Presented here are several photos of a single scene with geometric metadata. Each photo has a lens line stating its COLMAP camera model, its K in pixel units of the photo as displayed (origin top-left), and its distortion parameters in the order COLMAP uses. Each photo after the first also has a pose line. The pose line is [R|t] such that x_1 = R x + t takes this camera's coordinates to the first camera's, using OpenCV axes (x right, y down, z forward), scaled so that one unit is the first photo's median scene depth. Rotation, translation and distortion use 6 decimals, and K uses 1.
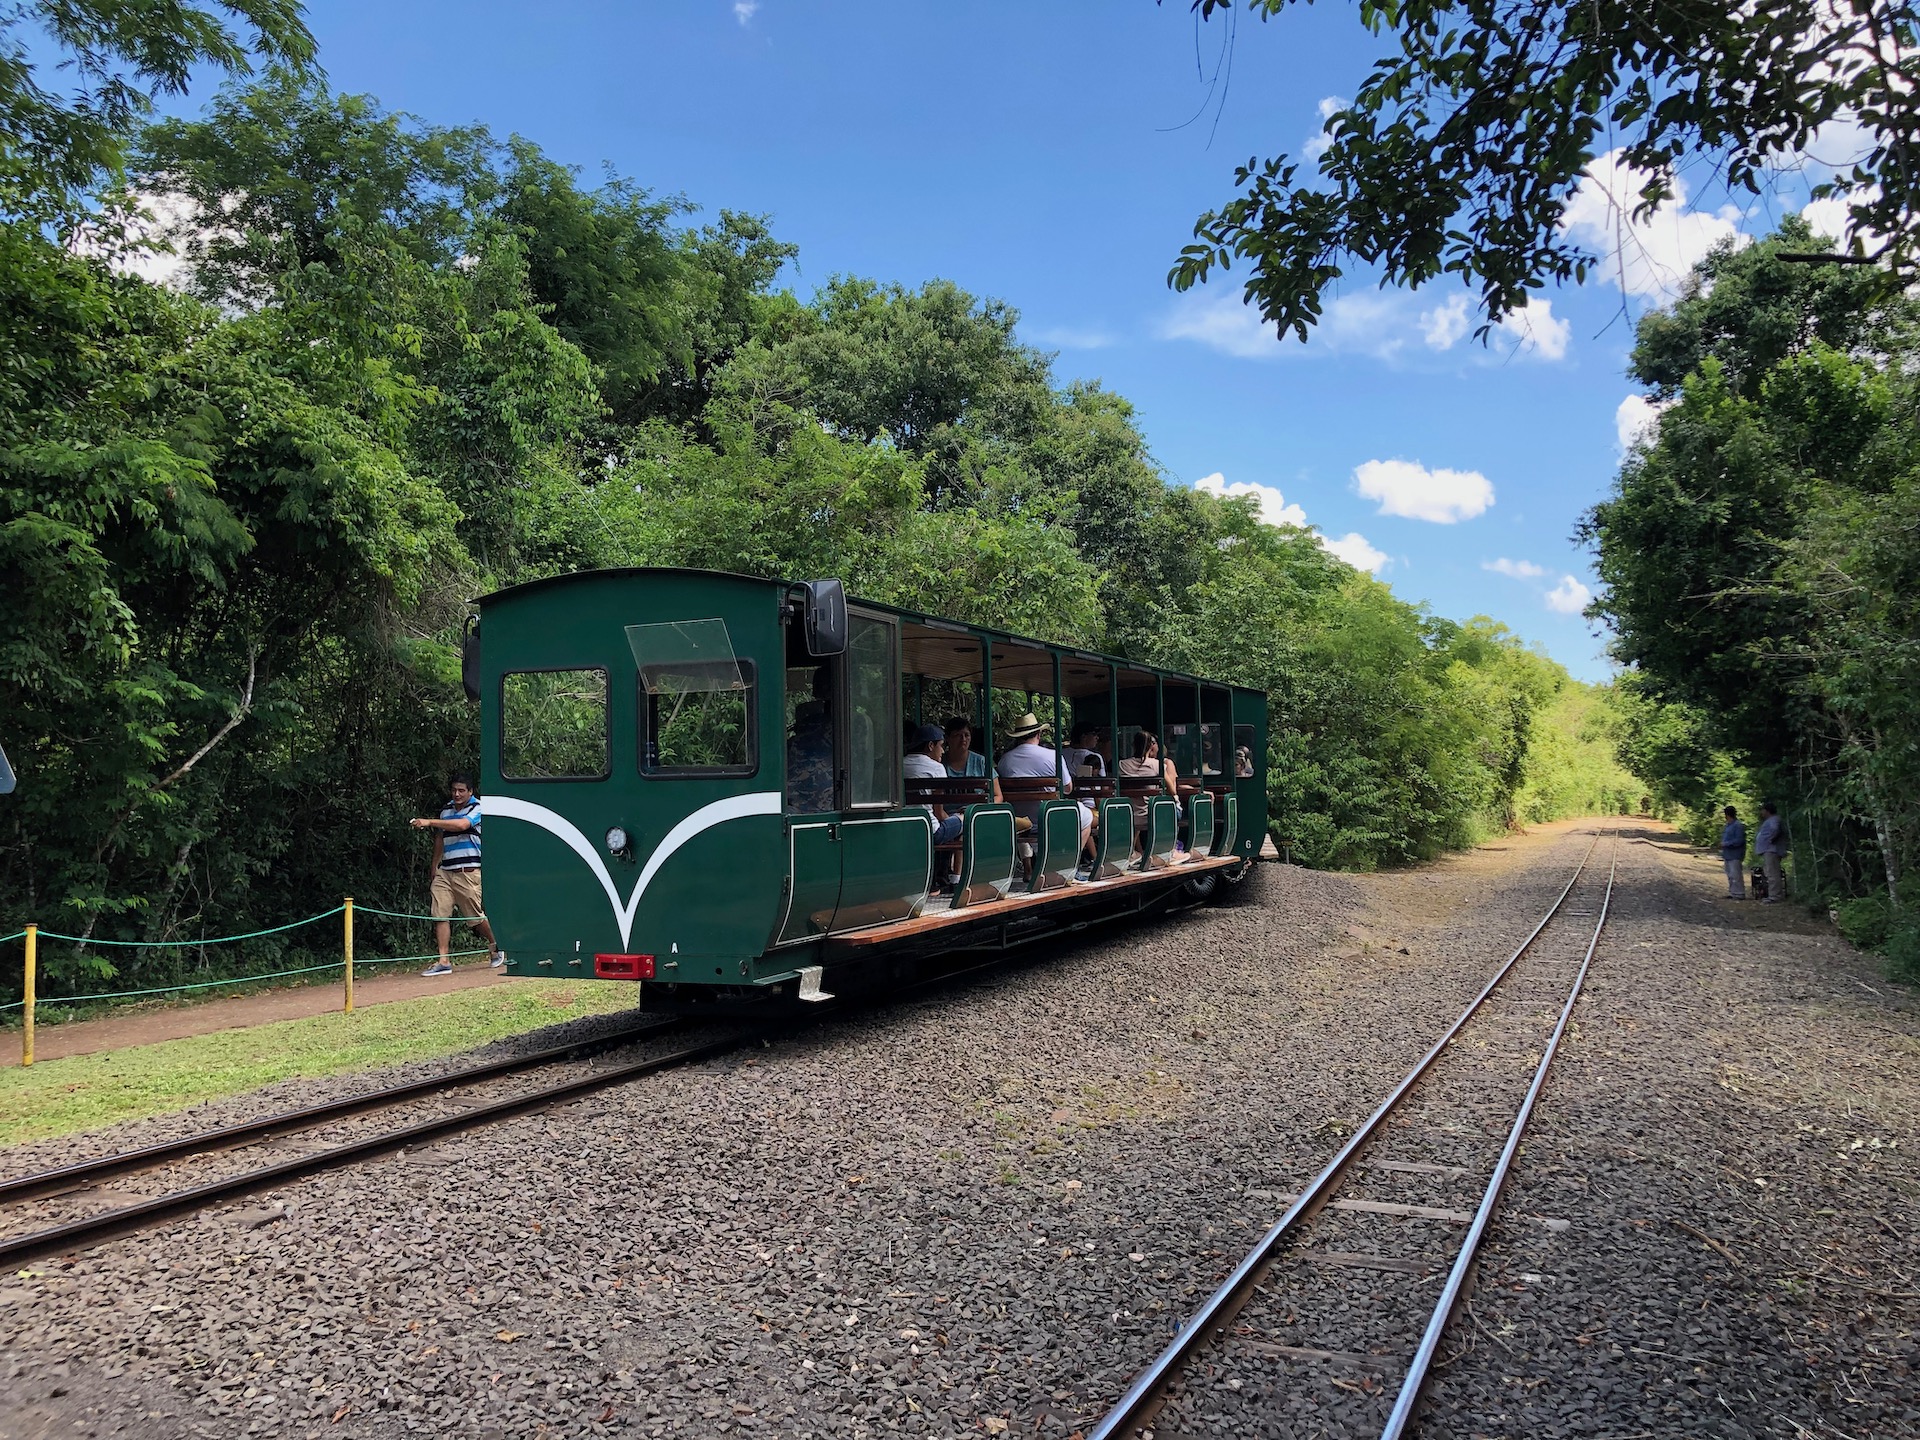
lens RADIAL K [[1575.6, 0, 949.5], [0, 1575.6, 711.5], [0, 0, 1]] dist [0.010600, 0.000351]
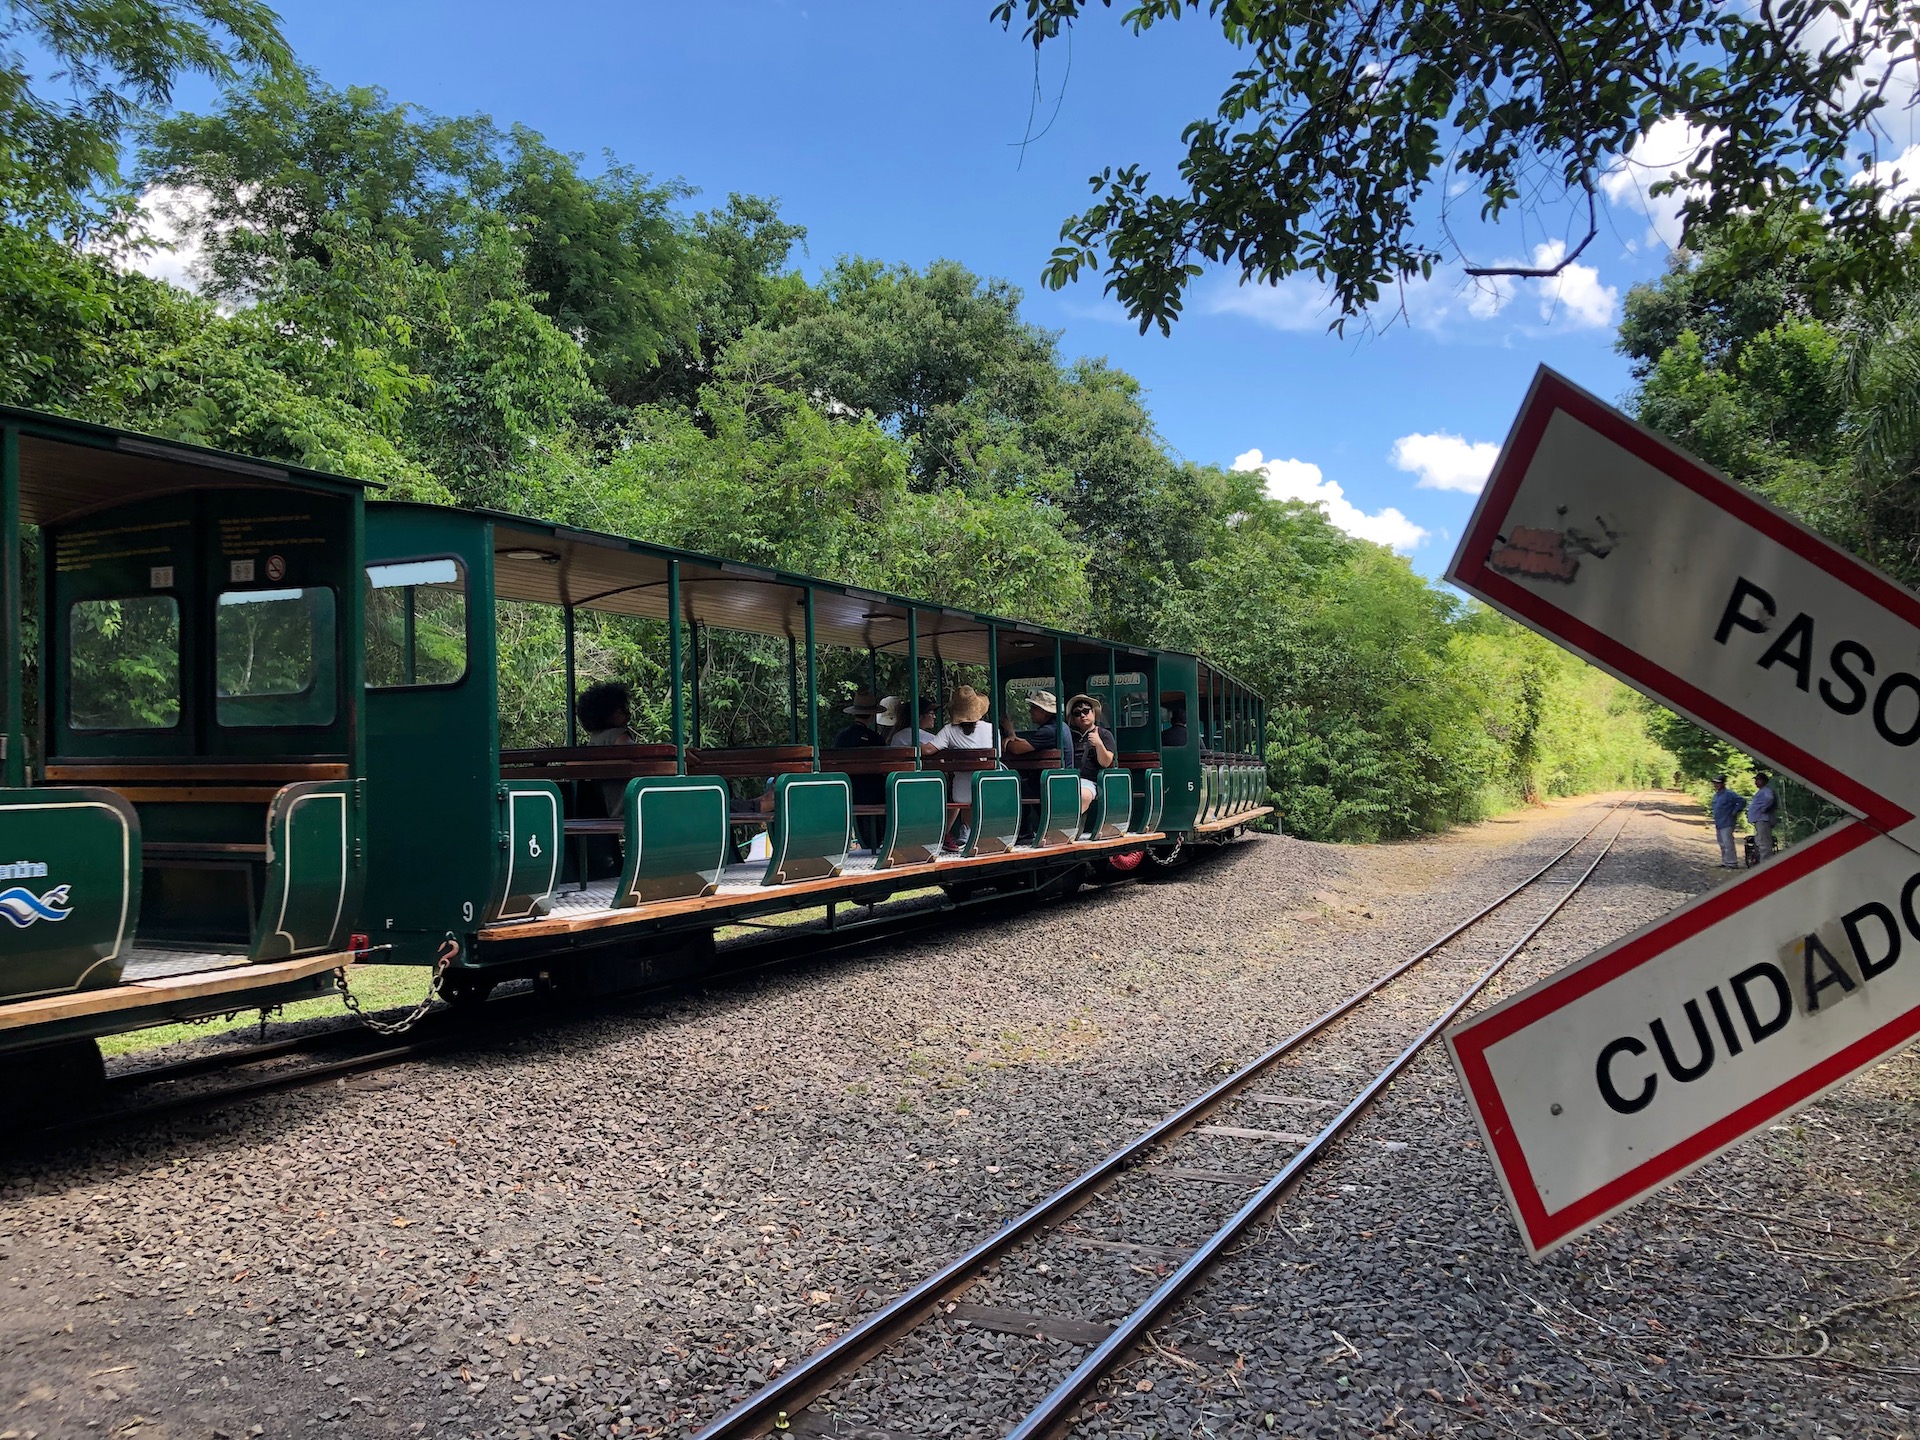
lens RADIAL K [[1587.3, 0, 960.0], [0, 1587.3, 720.0], [0, 0, 1]] dist [0.006563, 0.006990]
pose [[0.999734, -0.005469, -0.022418, 0.057616], [0.005890, 0.999807, 0.018740, 0.004082], [0.022311, -0.018867, 0.999573, -0.052091]]
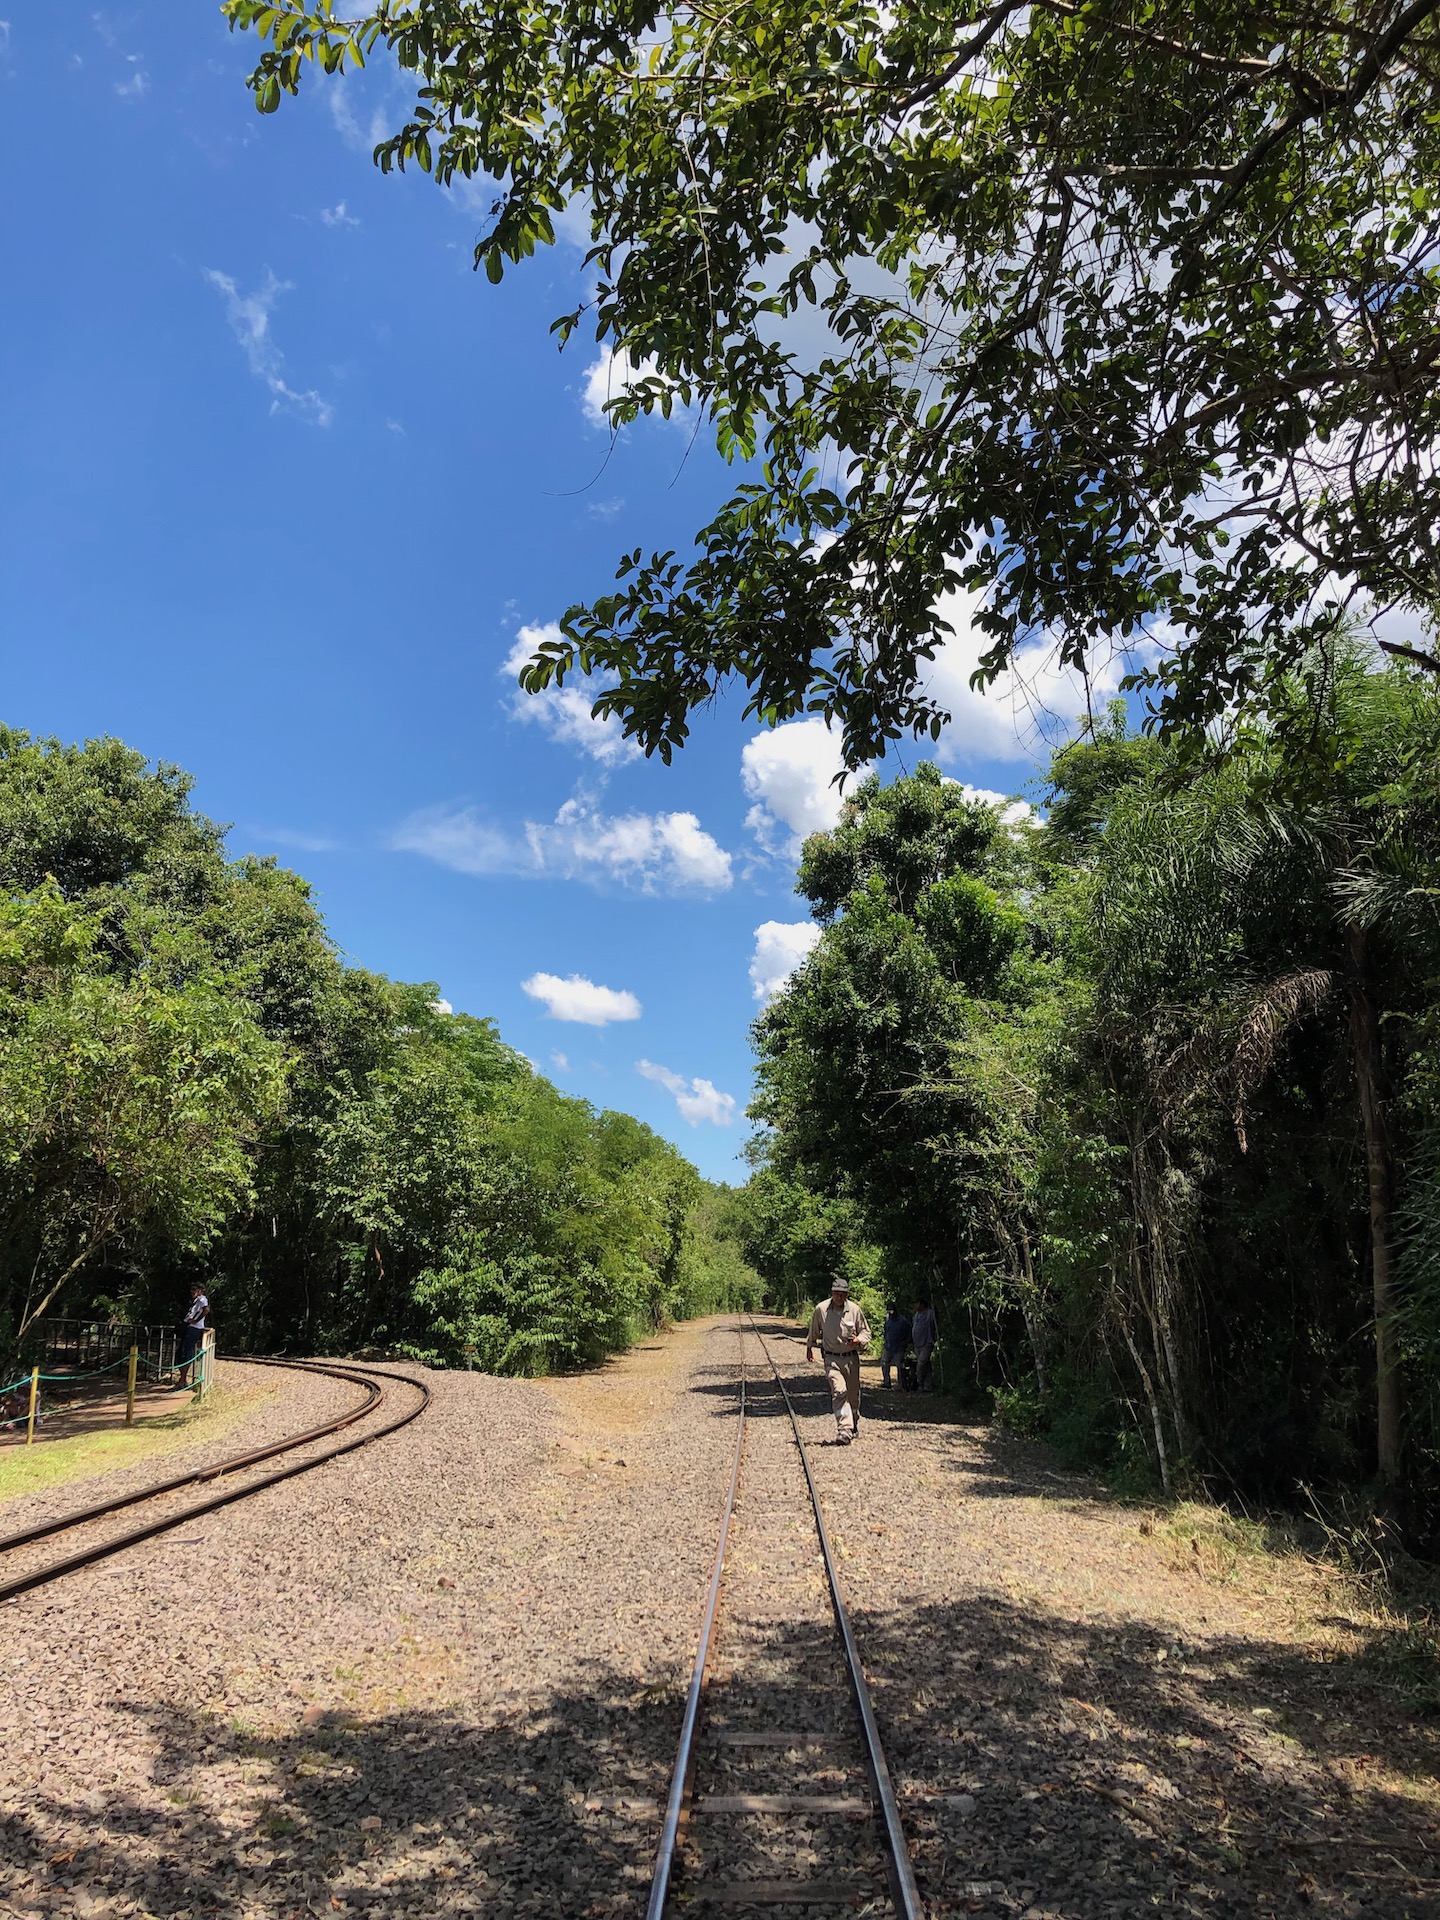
lens RADIAL K [[1562.0, 0, 682.7], [0, 1562.0, 946.3], [0, 0, 1]] dist [0.030623, -0.048699]
pose [[0.929096, 0.067404, 0.363645, -0.045158], [-0.005392, 0.985616, -0.168914, 0.008676], [-0.369800, 0.154976, 0.916095, 0.111901]]
